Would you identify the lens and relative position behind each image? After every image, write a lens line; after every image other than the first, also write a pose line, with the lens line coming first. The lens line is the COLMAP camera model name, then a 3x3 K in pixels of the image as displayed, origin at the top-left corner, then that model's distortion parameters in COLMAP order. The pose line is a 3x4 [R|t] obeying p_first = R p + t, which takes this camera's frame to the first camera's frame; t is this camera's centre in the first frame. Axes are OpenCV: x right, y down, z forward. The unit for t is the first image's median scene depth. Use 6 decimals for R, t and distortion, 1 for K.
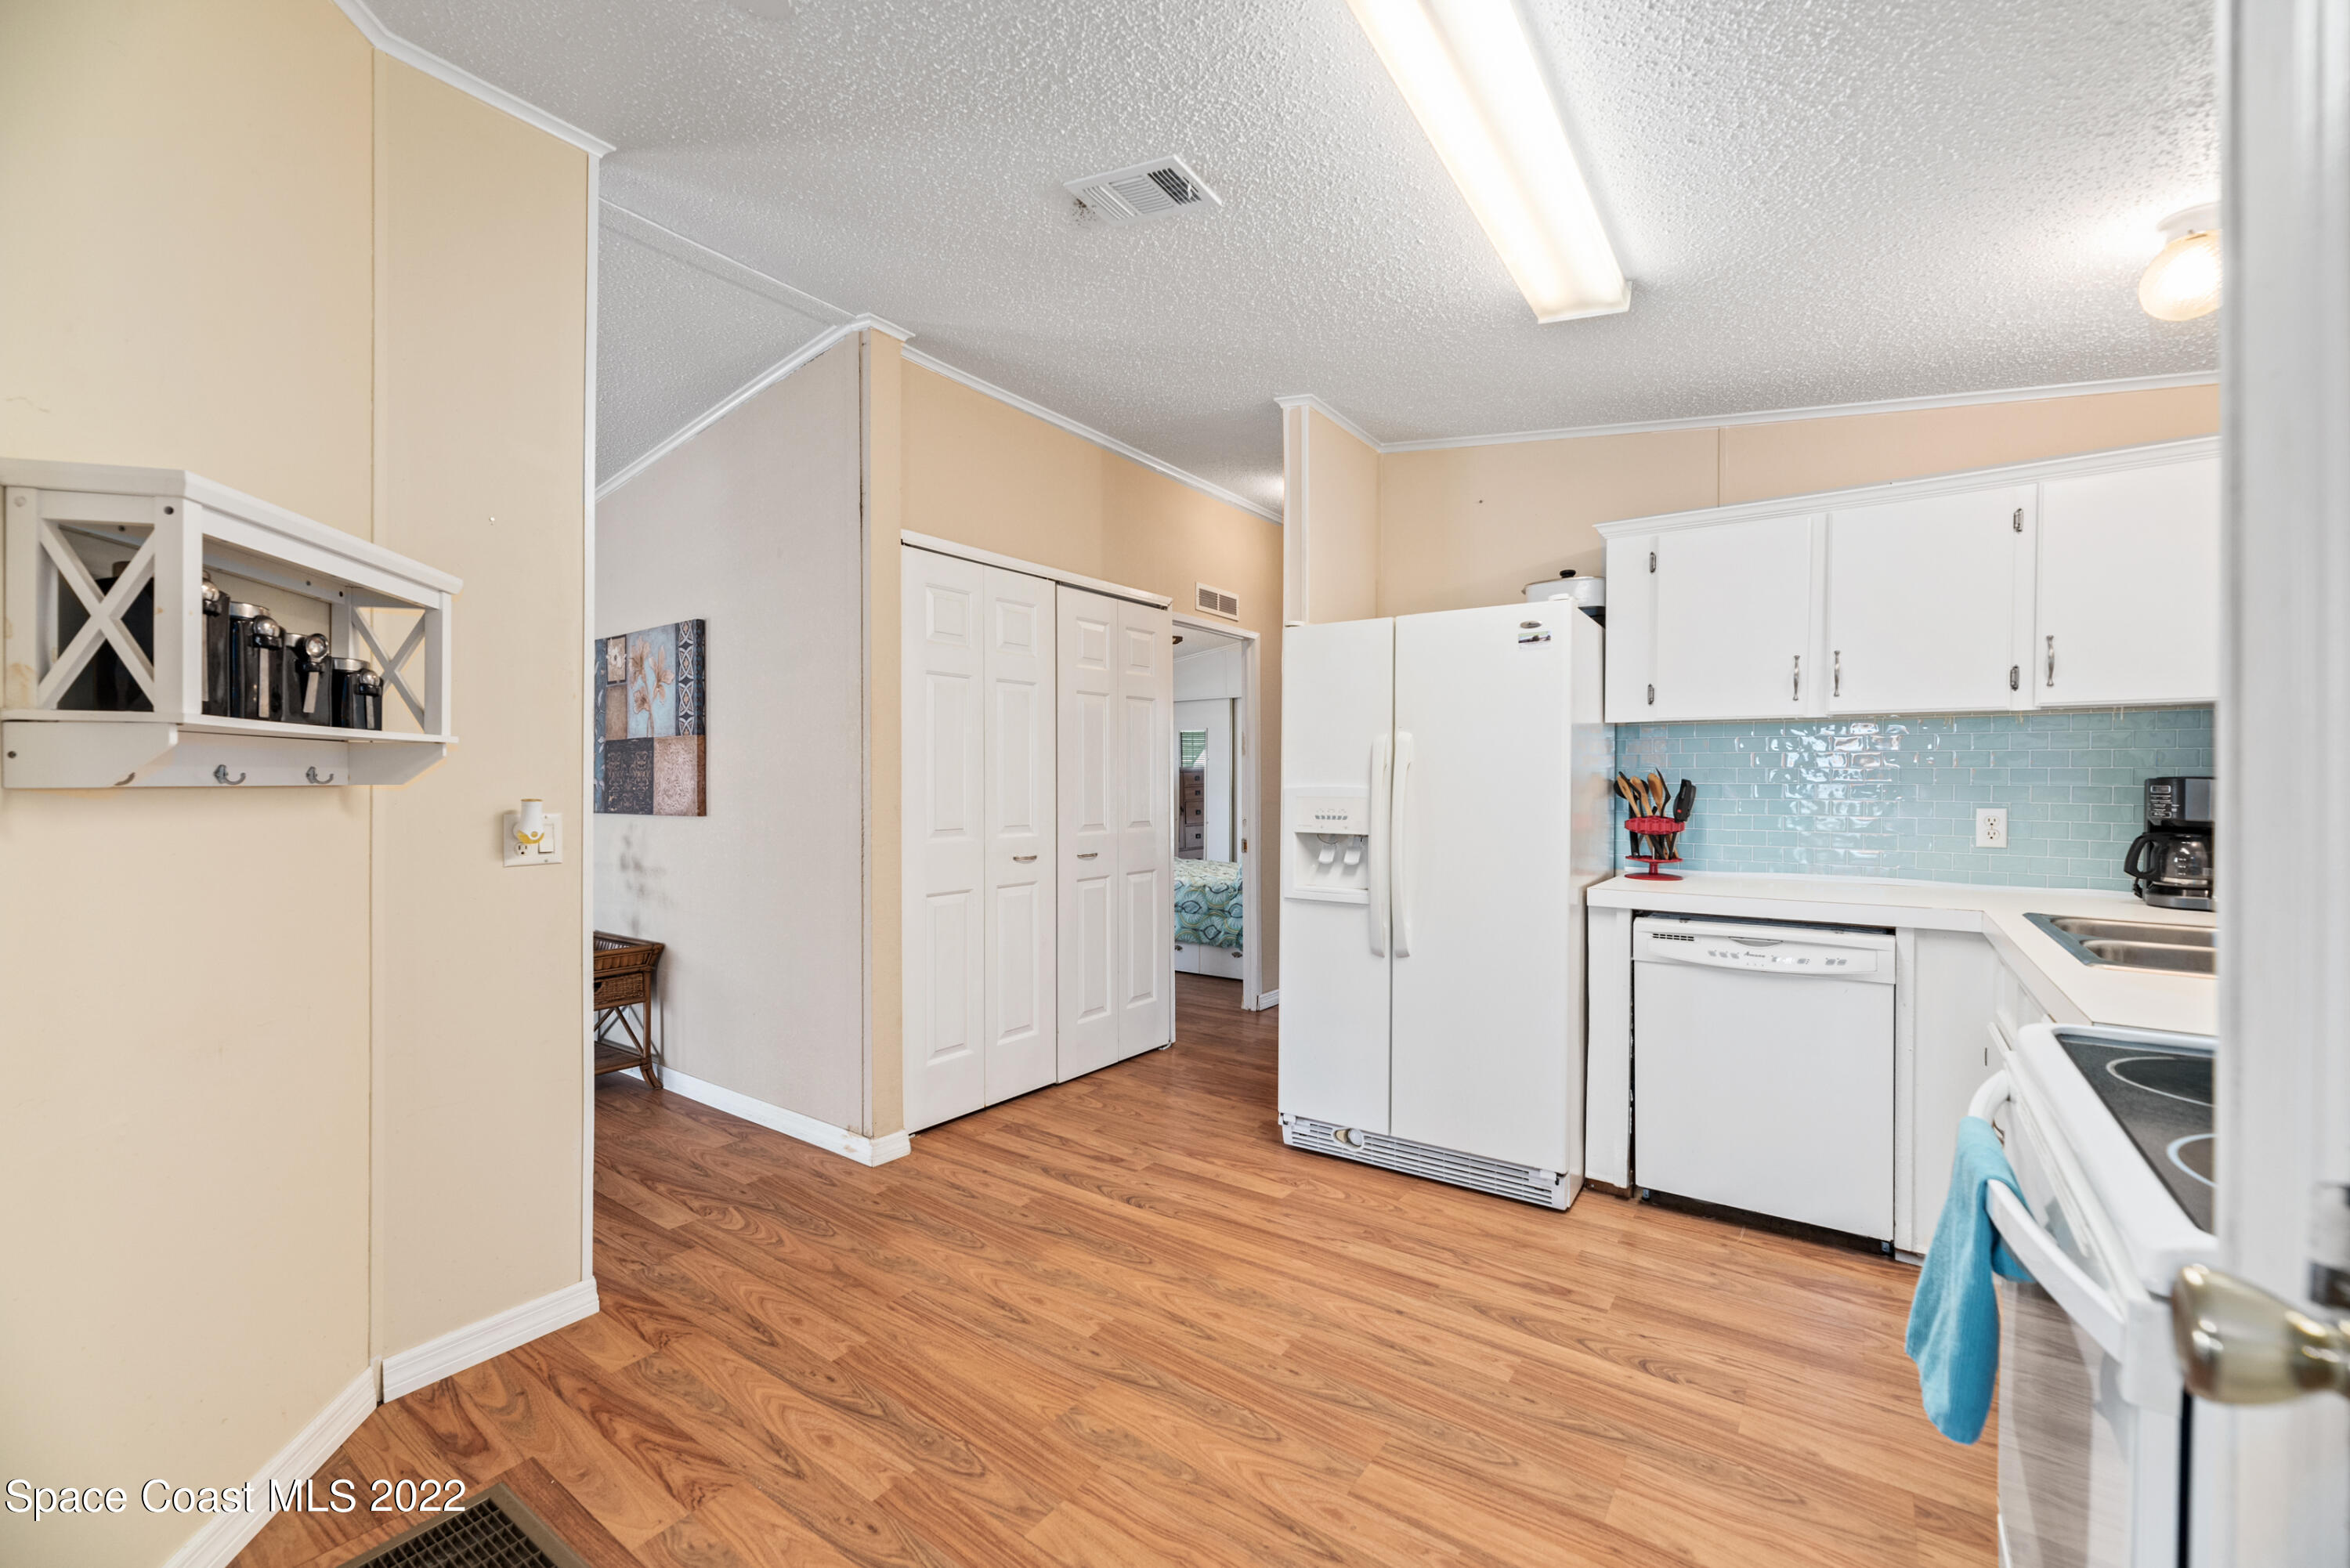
lens RADIAL K [[956.8, 0, 1172.2], [0, 956.8, 790.4], [0, 0, 1]] dist [-0.000129, -0.000012]
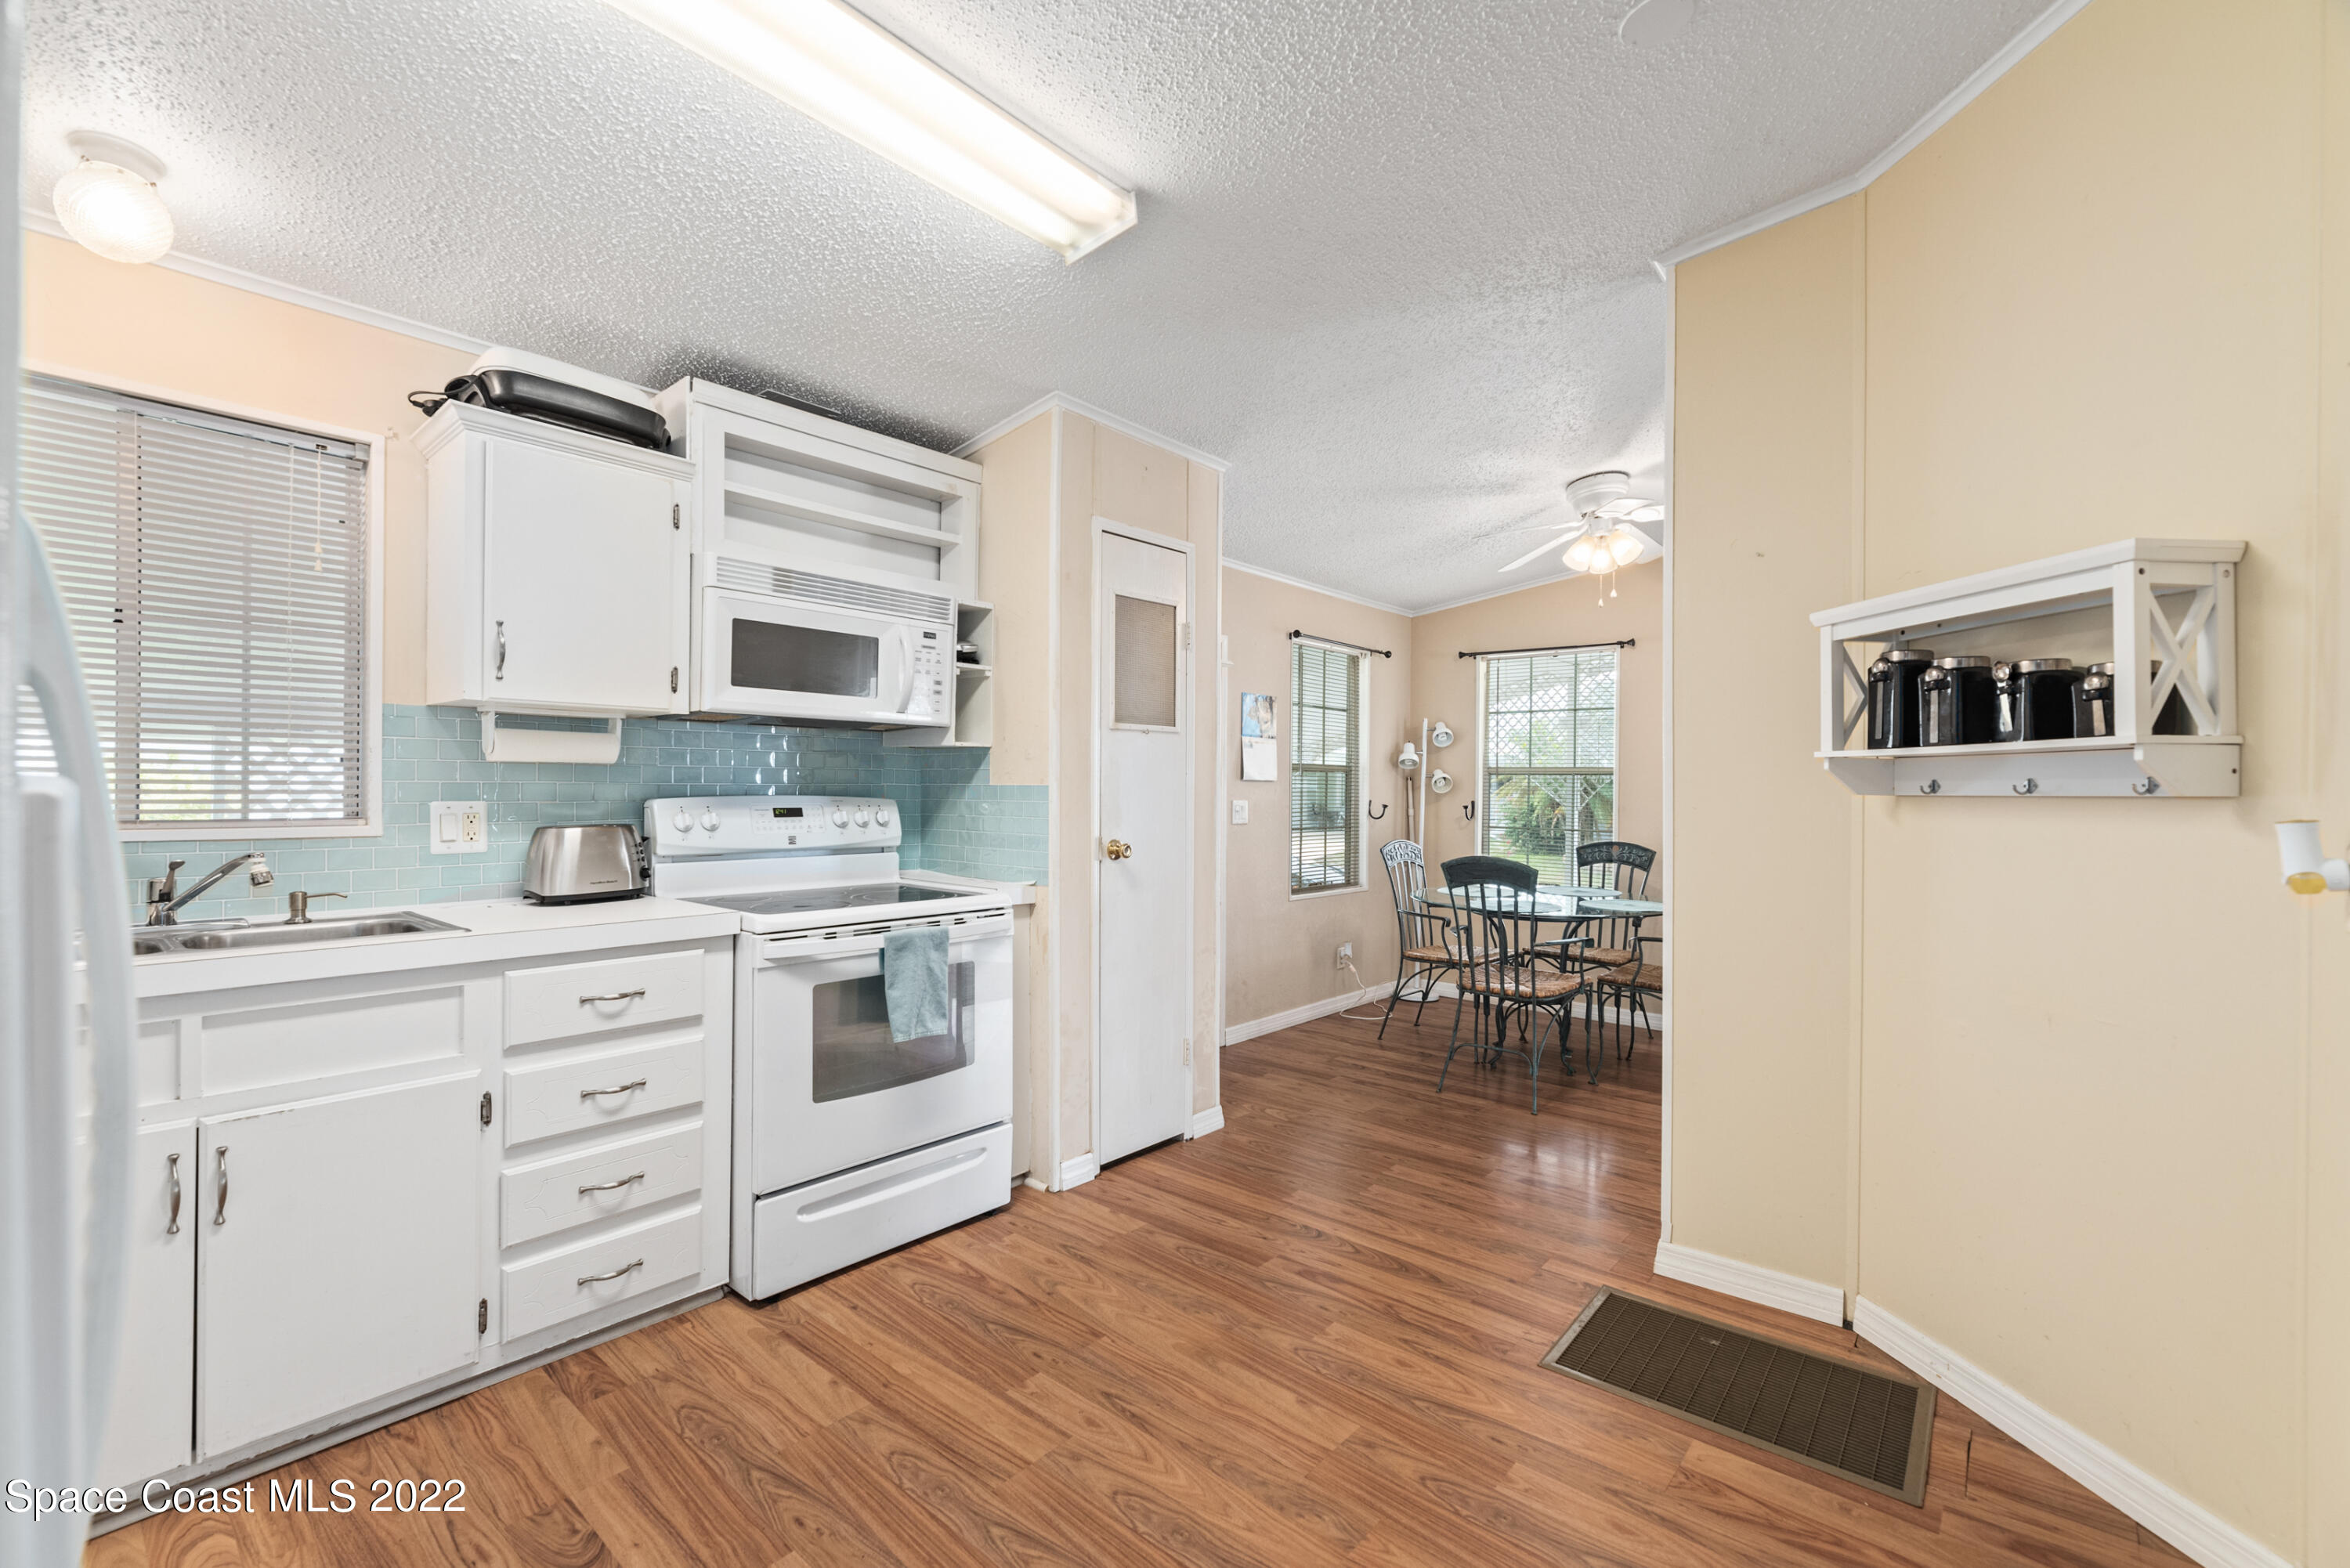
lens RADIAL K [[1006.4, 0, 1177.0], [0, 1006.4, 792.2], [0, 0, 1]] dist [-0.001025, -0.000013]
pose [[-0.996549, -0.010120, 0.082382, -0.020425], [-0.009667, 0.999936, 0.005898, -0.004688], [-0.082436, 0.005081, -0.996583, 1.901937]]
